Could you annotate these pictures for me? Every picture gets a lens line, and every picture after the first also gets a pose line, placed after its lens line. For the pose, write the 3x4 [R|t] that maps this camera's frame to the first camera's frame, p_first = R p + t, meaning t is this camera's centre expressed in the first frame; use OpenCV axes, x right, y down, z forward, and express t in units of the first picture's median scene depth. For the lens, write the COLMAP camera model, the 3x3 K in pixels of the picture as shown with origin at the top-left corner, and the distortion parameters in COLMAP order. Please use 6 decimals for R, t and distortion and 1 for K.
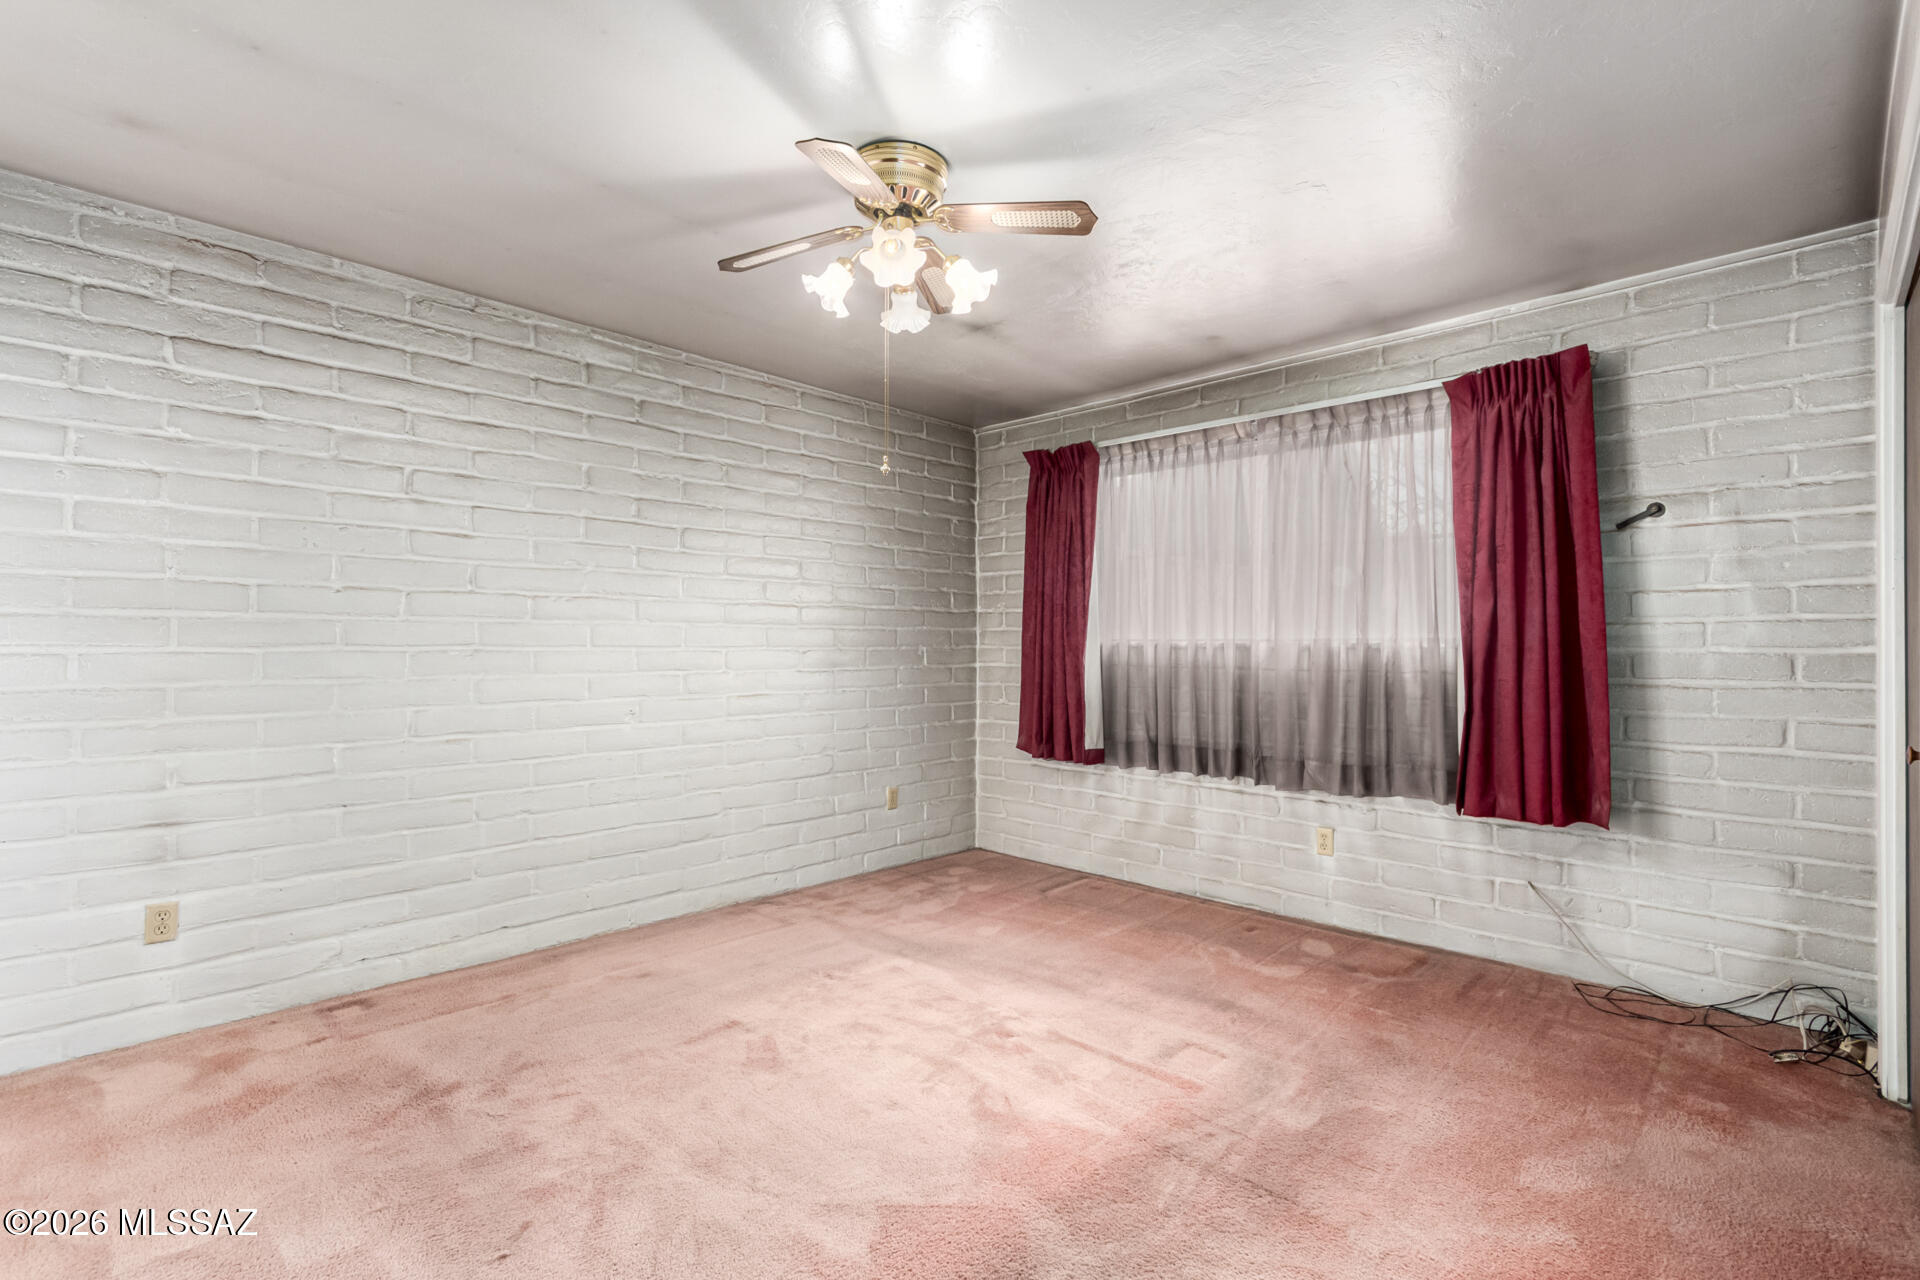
lens RADIAL K [[891.8, 0, 966.2], [0, 891.8, 640.2], [0, 0, 1]] dist [0.002811, -0.000861]
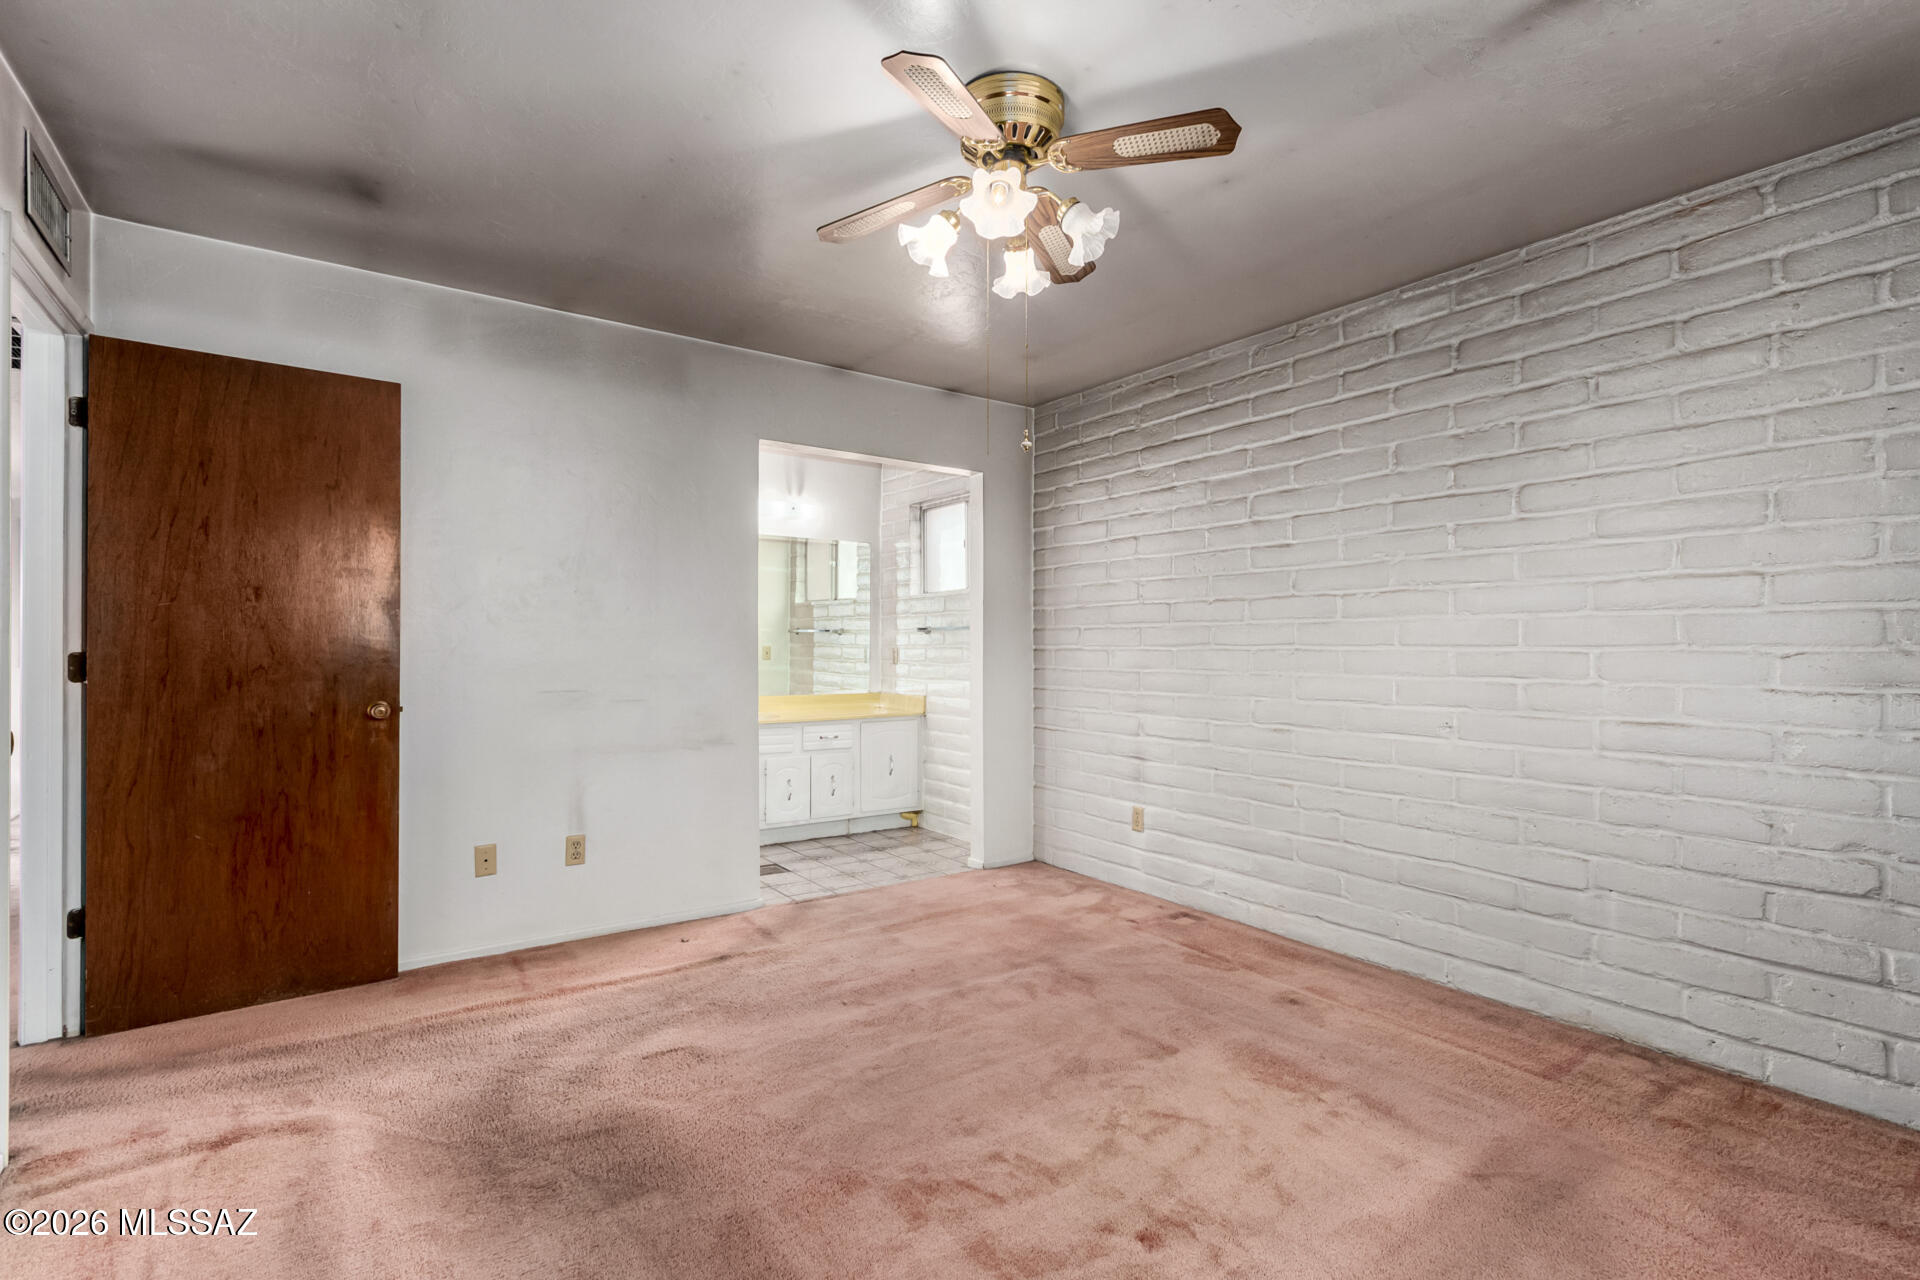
lens RADIAL K [[891.8, 0, 967.1], [0, 891.8, 634.1], [0, 0, 1]] dist [0.002811, -0.000861]
pose [[-0.184410, -0.009888, -0.982800, 0.548073], [0.012056, 0.999851, -0.012322, 0.001195], [0.982775, -0.014121, -0.184263, 0.752879]]
